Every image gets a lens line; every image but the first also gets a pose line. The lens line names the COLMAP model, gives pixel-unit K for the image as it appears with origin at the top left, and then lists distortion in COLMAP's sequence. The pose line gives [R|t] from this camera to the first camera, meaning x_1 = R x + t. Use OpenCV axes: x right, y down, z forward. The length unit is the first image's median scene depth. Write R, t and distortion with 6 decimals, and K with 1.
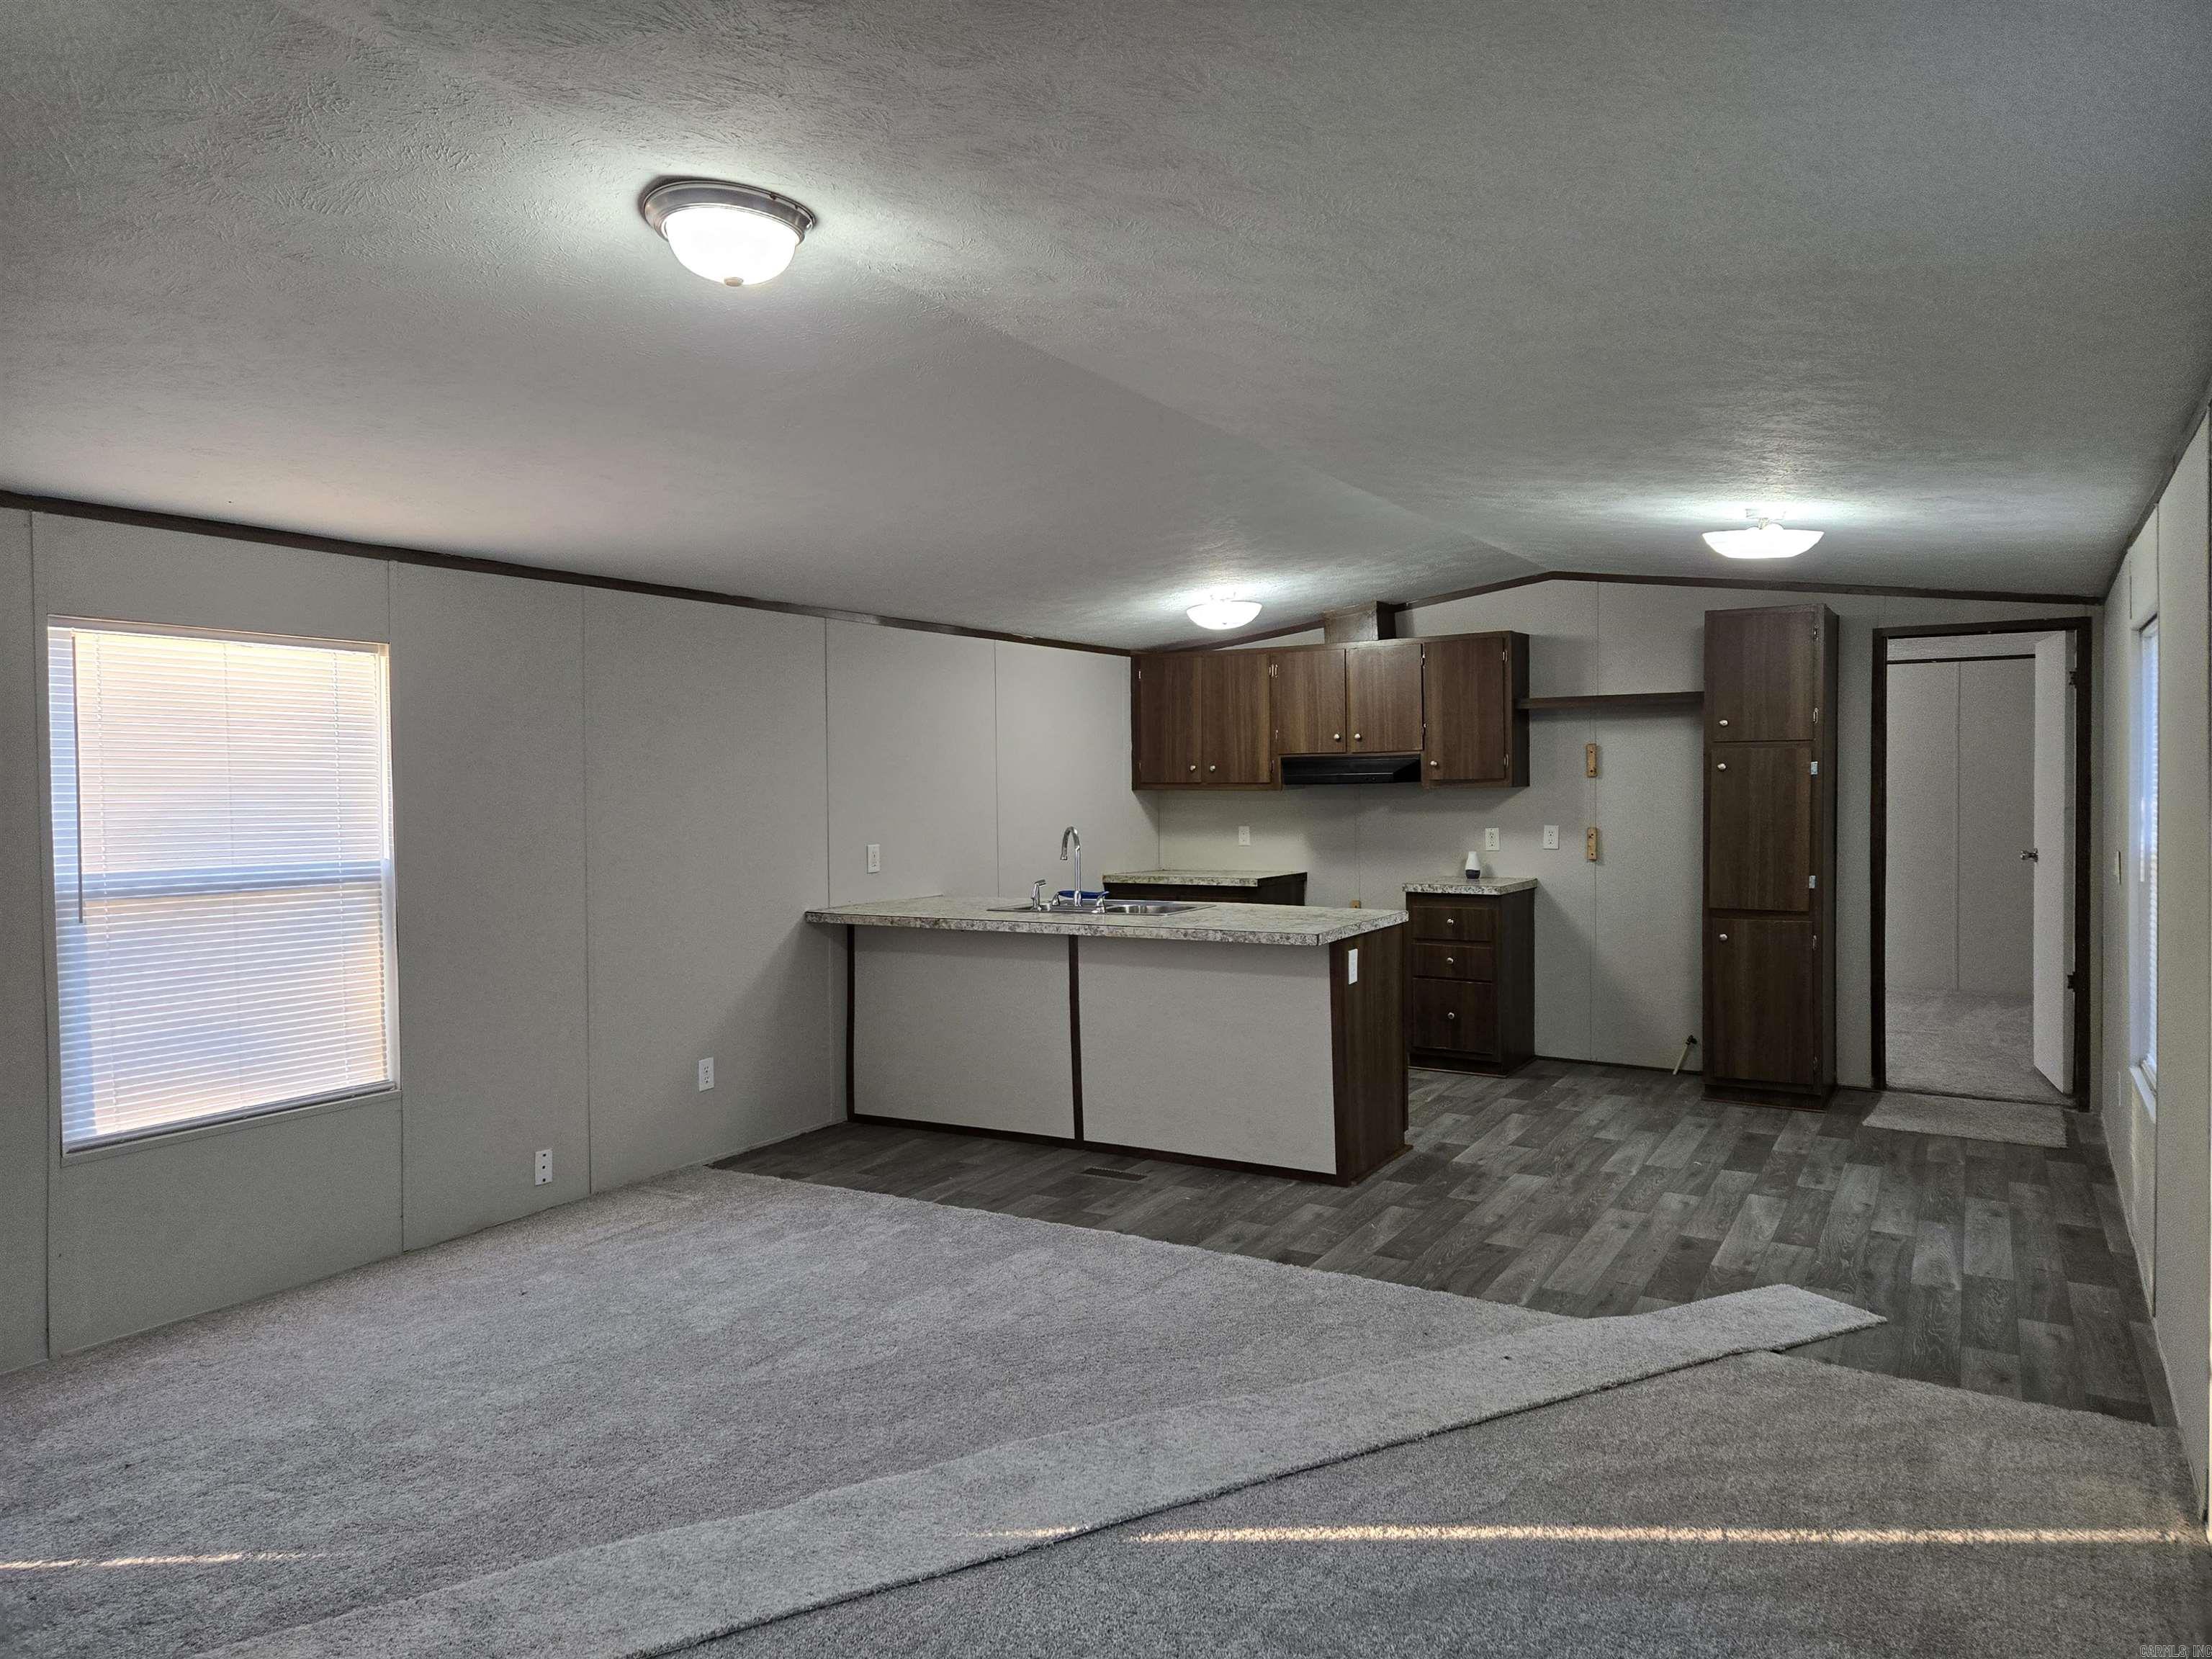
lens RADIAL K [[1465.7, 0, 1095.3], [0, 1465.7, 804.6], [0, 0, 1]] dist [0.074570, -0.049669]
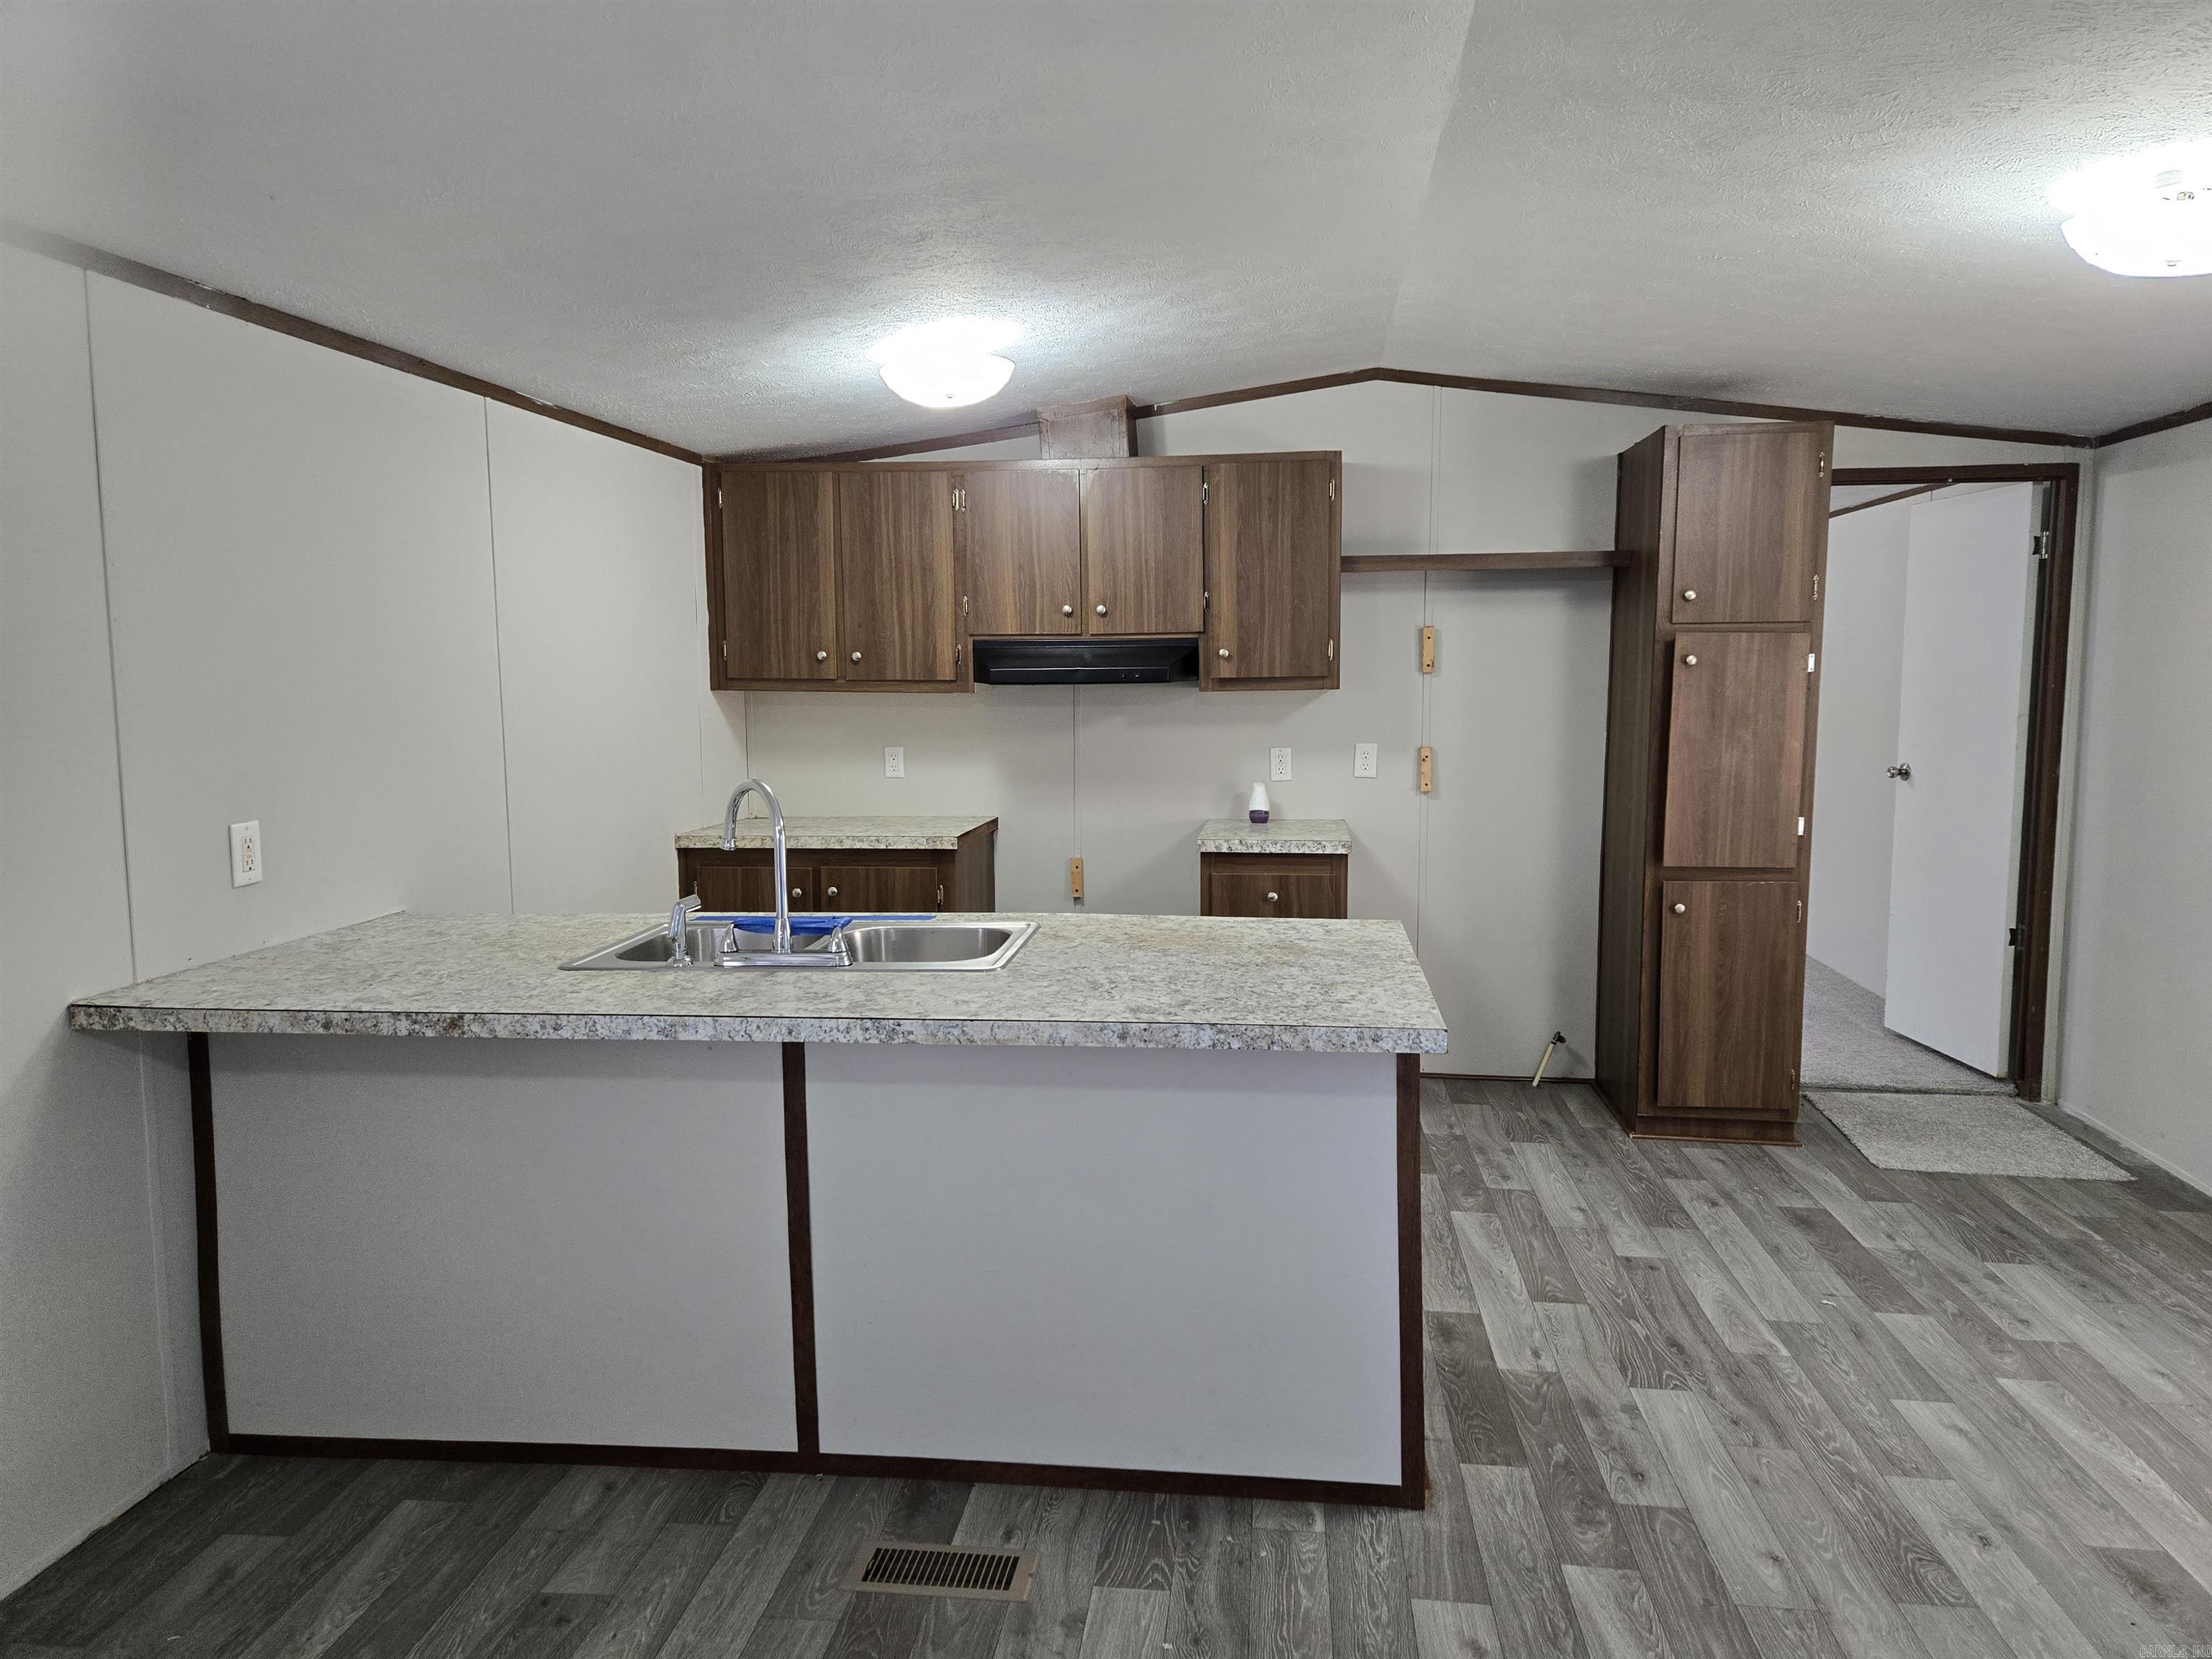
lens RADIAL K [[1465.7, 0, 1113.3], [0, 1465.7, 818.6], [0, 0, 1]] dist [0.074570, -0.049669]
pose [[0.913270, -0.037046, 0.405666, -0.088505], [0.002562, 0.996359, 0.085223, -0.010648], [-0.407346, -0.076792, 0.910040, 0.451373]]
